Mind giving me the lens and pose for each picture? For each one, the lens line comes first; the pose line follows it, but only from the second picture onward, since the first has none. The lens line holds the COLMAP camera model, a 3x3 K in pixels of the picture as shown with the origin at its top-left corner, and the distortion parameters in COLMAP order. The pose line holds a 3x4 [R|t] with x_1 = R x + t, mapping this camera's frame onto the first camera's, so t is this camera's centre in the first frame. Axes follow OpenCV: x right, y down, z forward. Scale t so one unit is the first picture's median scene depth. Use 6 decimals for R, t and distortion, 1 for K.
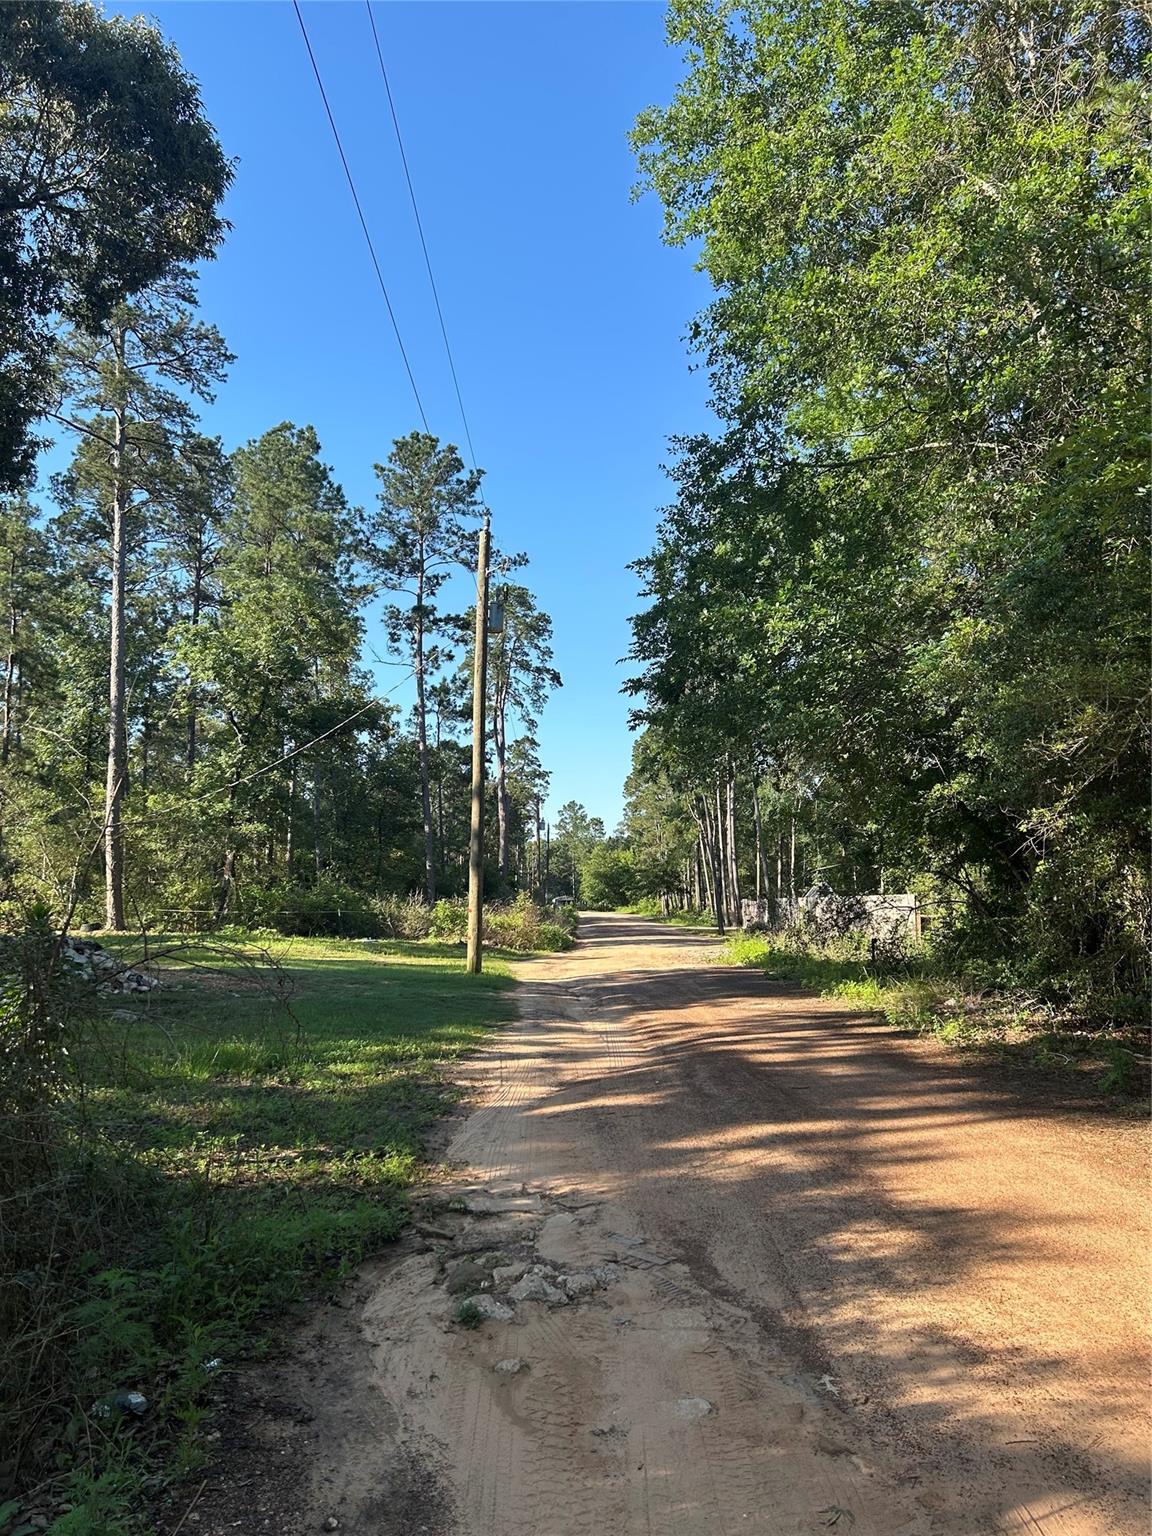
lens RADIAL K [[1339.8, 0, 576.0], [0, 1339.8, 768.0], [0, 0, 1]] dist [0.091885, -0.006452]
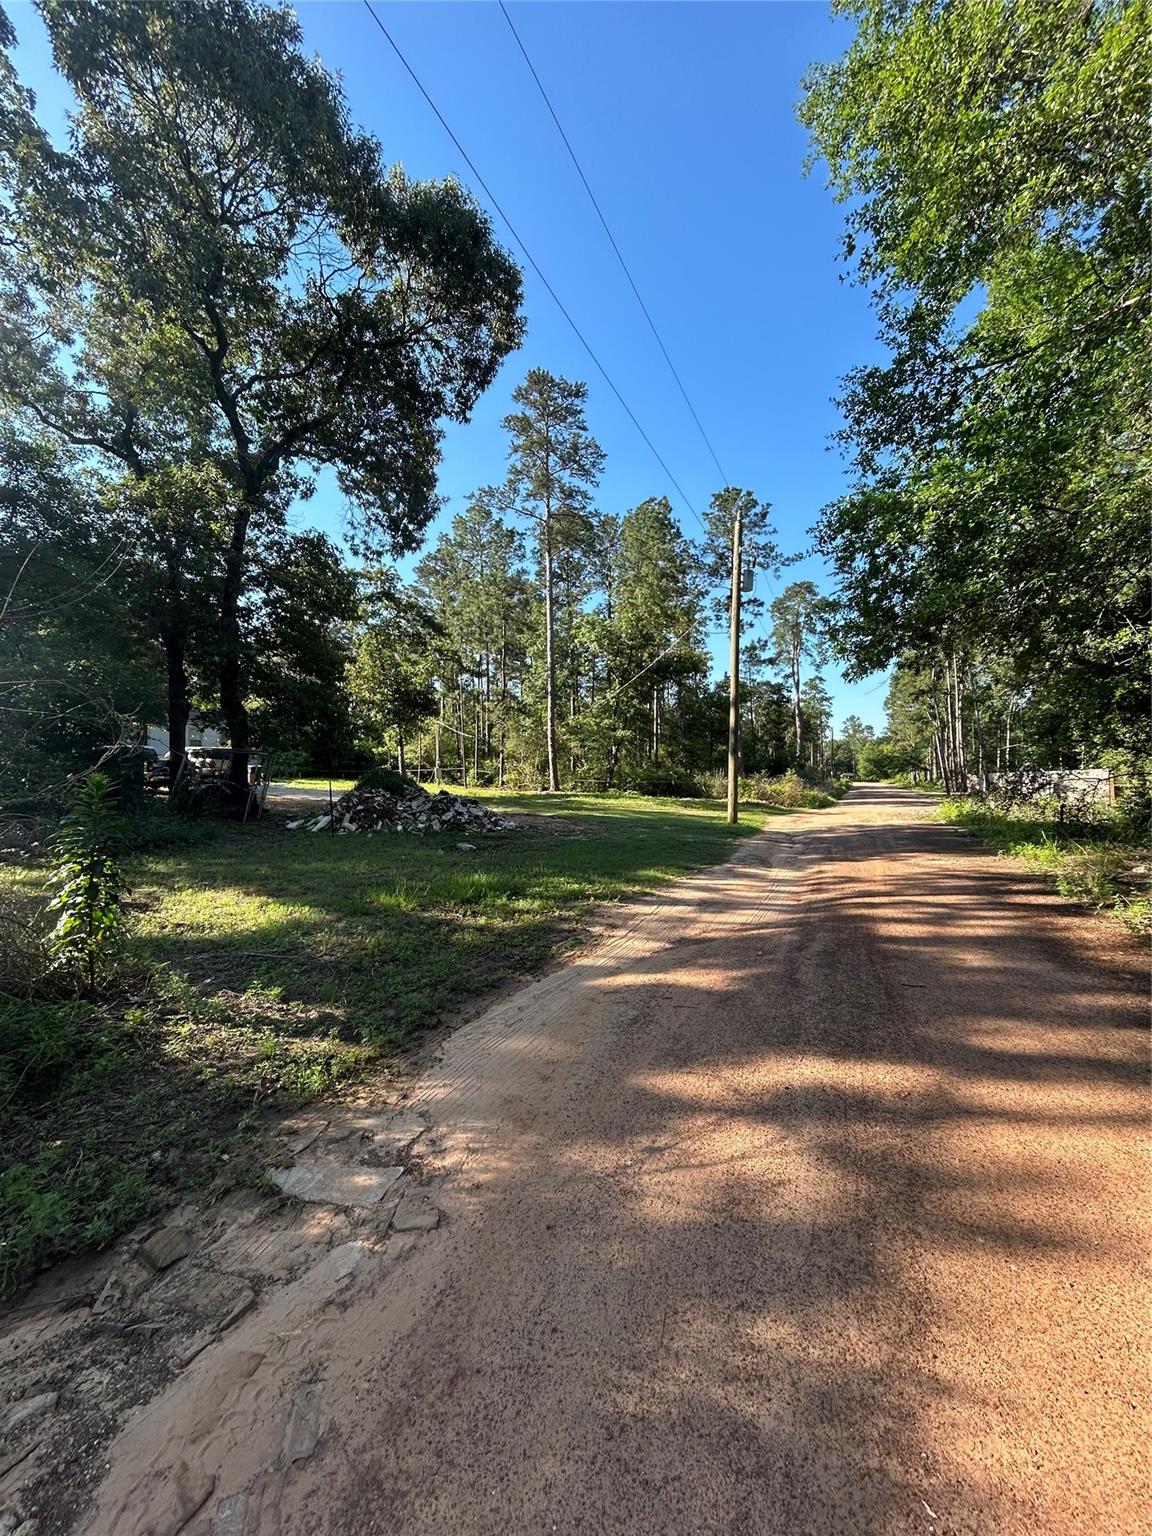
lens RADIAL K [[648.0, 0, 576.0], [0, 648.0, 768.0], [0, 0, 1]] dist [0.002931, 0.000552]
pose [[0.899969, -0.007807, -0.435885, 0.063950], [0.044887, 0.996185, 0.074836, 0.023788], [0.433638, -0.086916, 0.896886, 0.225912]]
